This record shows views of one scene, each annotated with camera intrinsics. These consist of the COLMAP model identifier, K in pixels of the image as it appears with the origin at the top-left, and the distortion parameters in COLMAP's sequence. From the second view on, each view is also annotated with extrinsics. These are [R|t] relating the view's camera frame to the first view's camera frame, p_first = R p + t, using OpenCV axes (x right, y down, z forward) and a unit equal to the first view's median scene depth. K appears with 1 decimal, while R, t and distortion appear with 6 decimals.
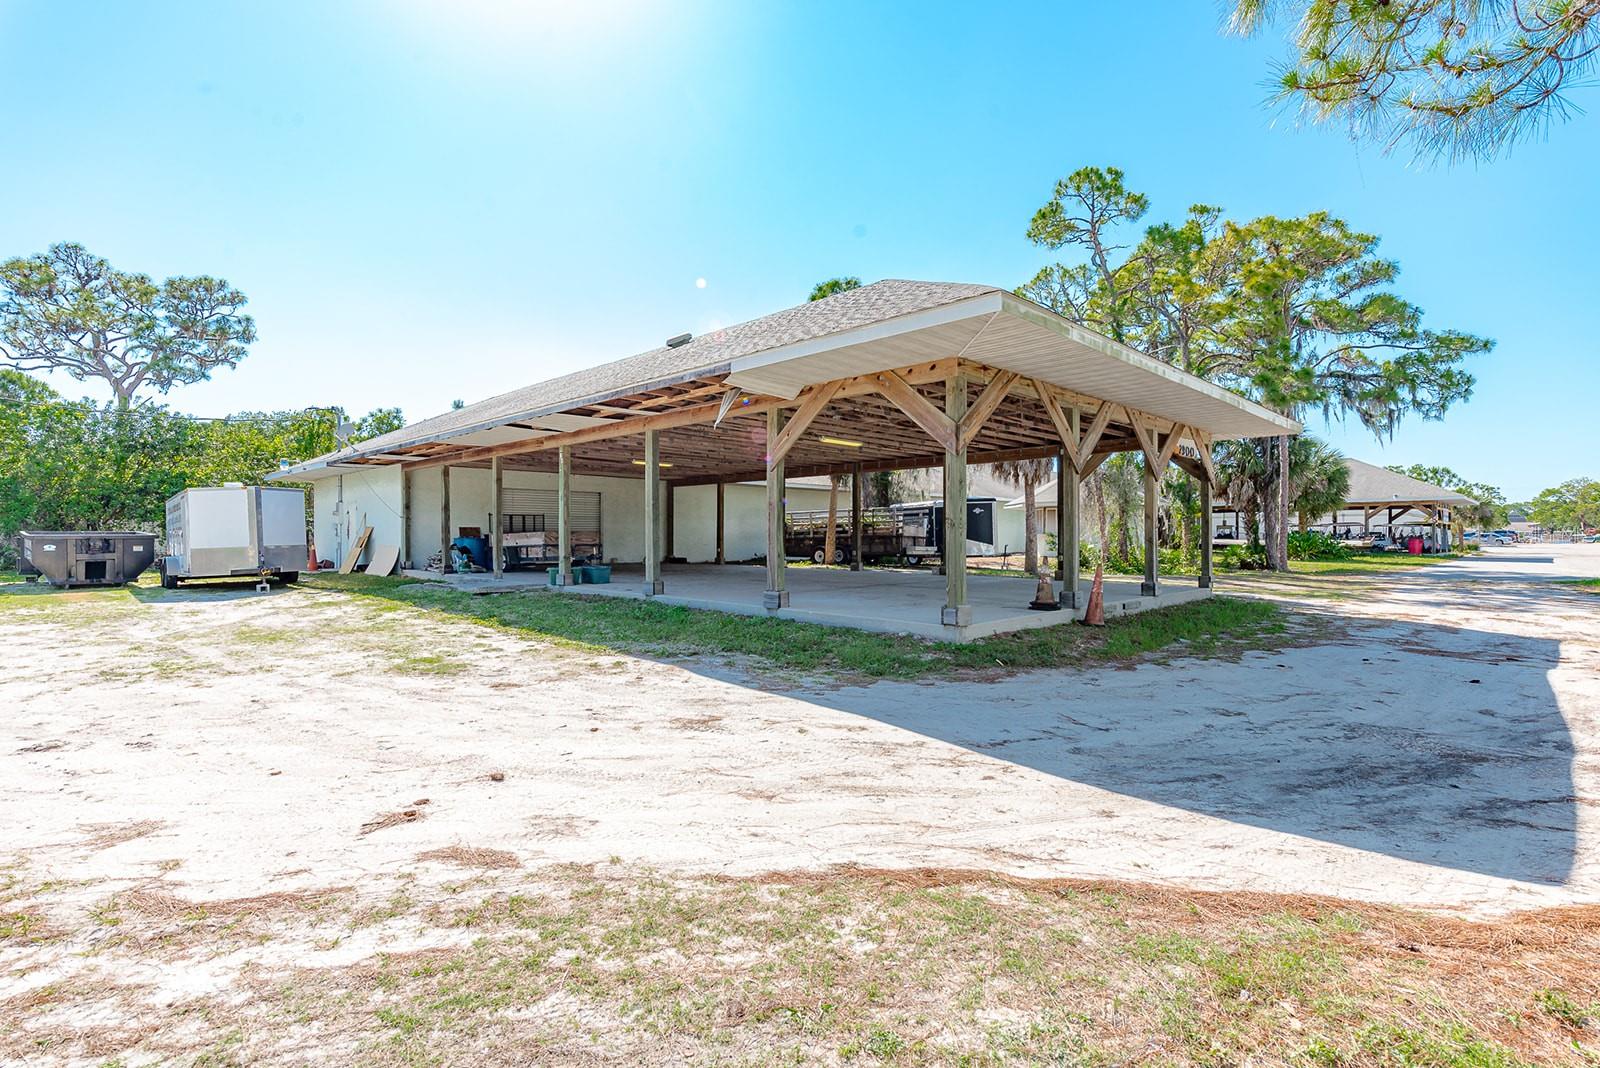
lens RADIAL K [[755.1, 0, 799.6], [0, 755.1, 534.8], [0, 0, 1]] dist [0.000772, 0.000094]
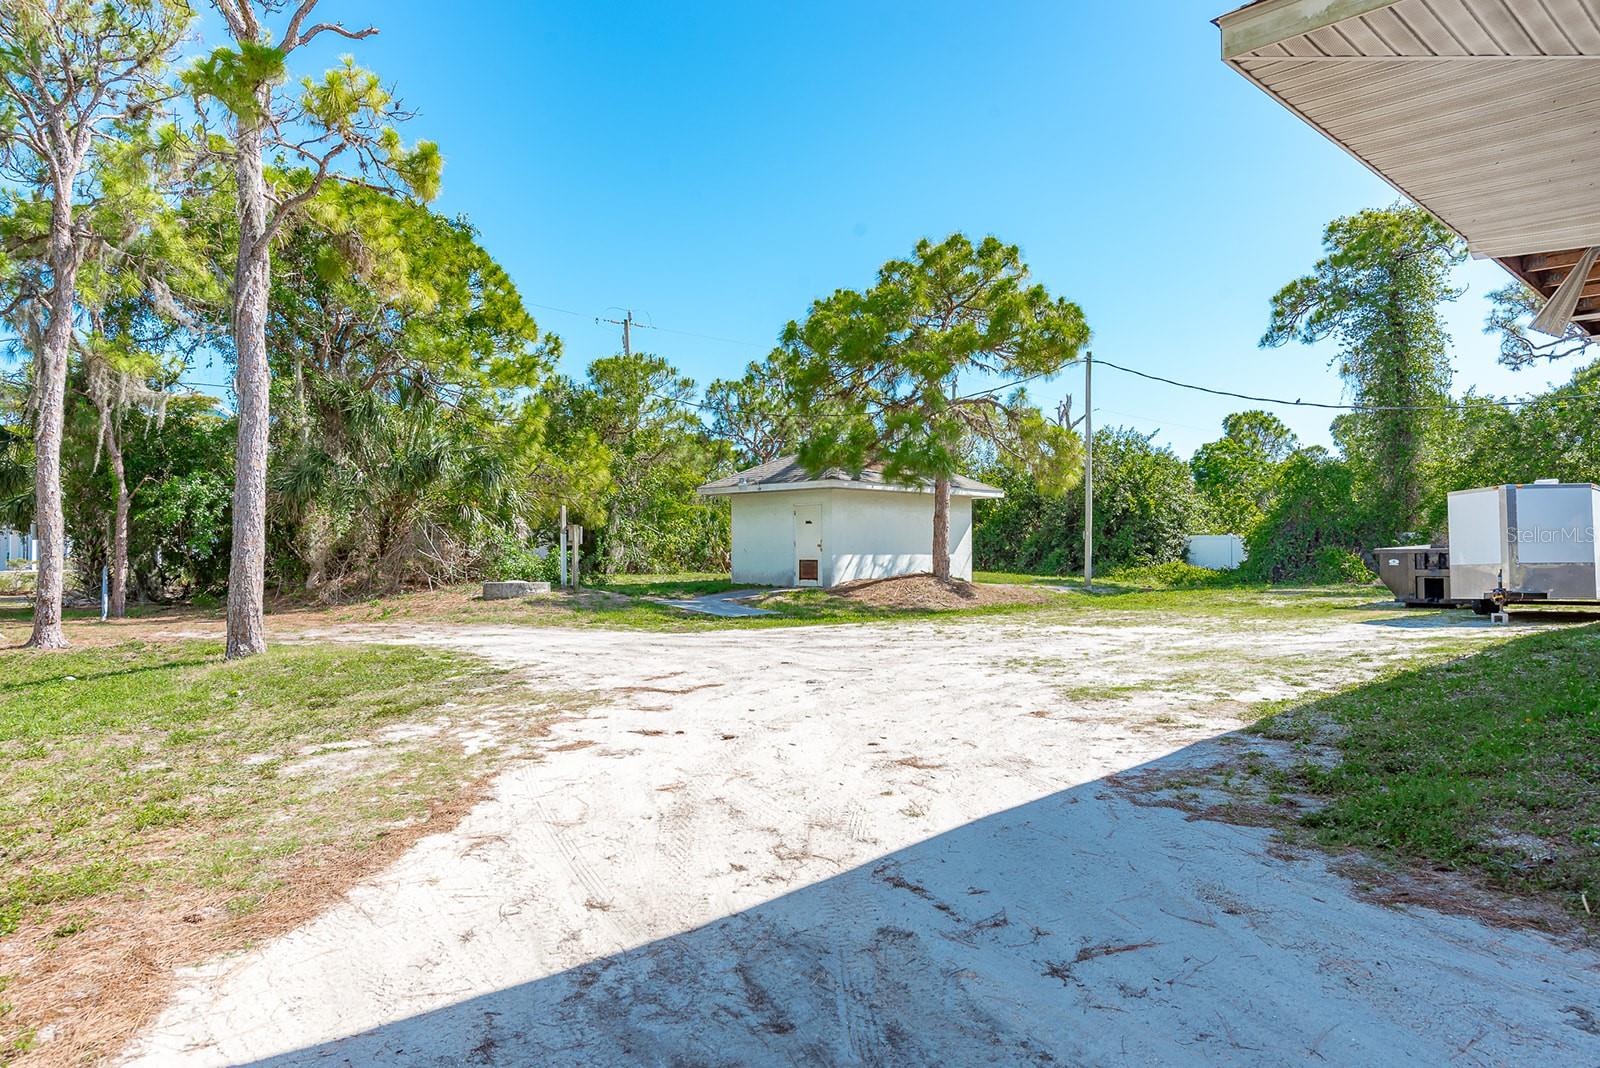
lens RADIAL K [[1084.3, 0, 799.7], [0, 1084.3, 535.0], [0, 0, 1]] dist [0.012210, -0.002611]
pose [[0.003108, -0.008502, -0.999959, 1.305722], [-0.004802, 0.999952, -0.008517, -0.003855], [0.999984, 0.004828, 0.003067, 1.025434]]
